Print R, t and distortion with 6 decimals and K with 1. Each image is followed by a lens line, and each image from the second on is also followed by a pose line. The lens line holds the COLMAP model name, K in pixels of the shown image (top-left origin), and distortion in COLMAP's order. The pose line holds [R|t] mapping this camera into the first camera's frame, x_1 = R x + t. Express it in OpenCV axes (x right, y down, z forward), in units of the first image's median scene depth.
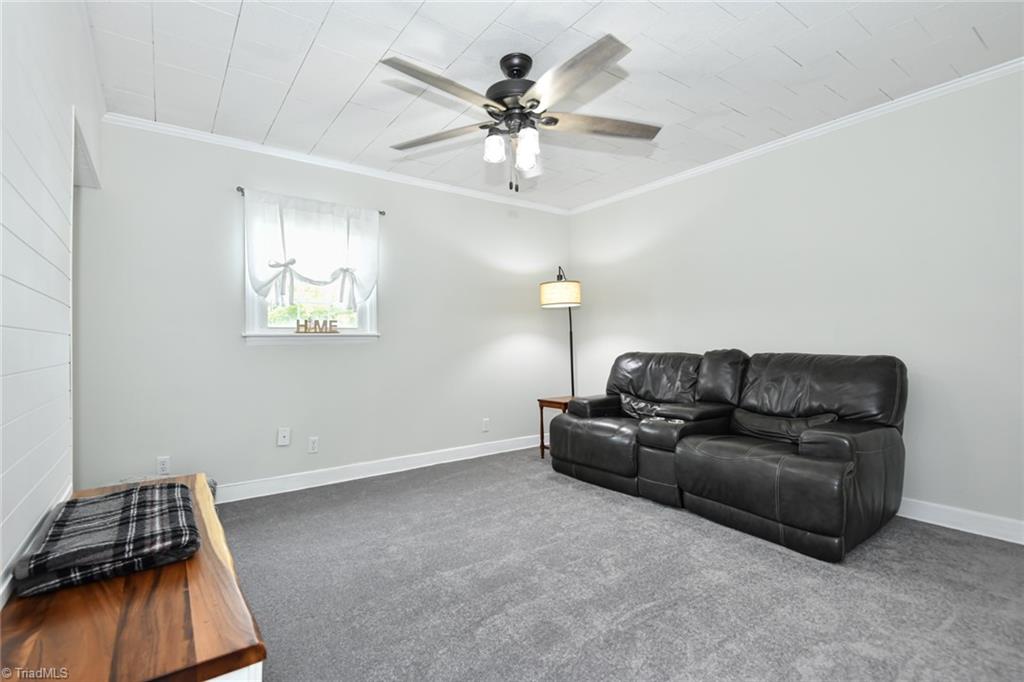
lens RADIAL K [[476.8, 0, 512.0], [0, 476.8, 341.0], [0, 0, 1]] dist [0.037426, -0.029424]
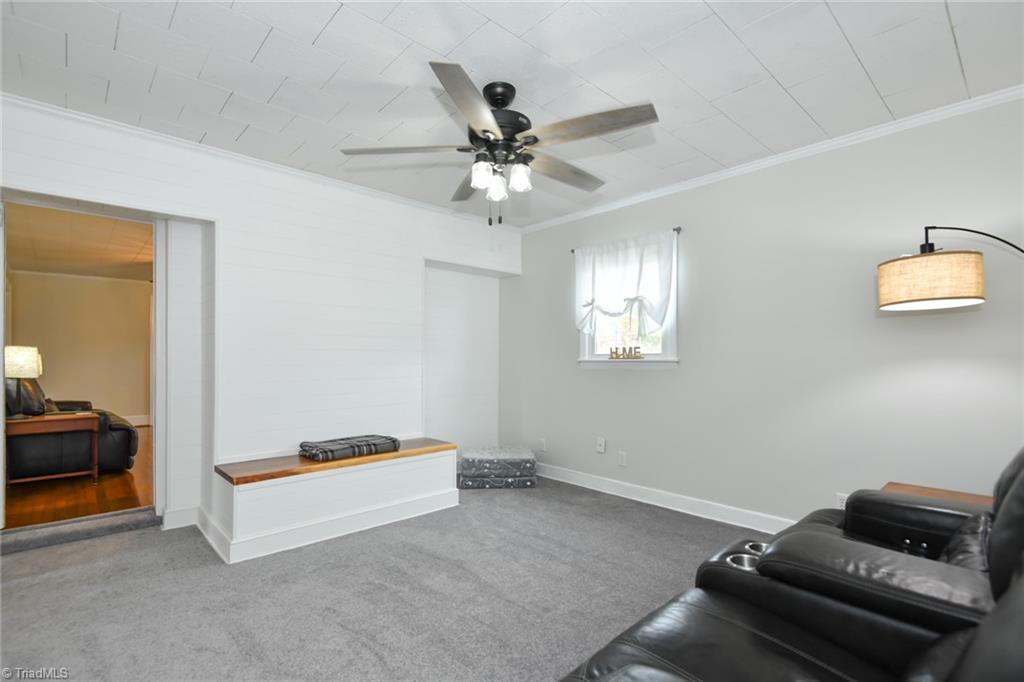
lens RADIAL K [[476.8, 0, 512.0], [0, 476.8, 341.0], [0, 0, 1]] dist [0.037426, -0.029424]
pose [[0.111816, -0.019203, -0.993543, 0.663560], [0.009280, 0.999790, -0.018279, -0.040715], [0.993686, -0.007177, 0.111971, 0.628854]]
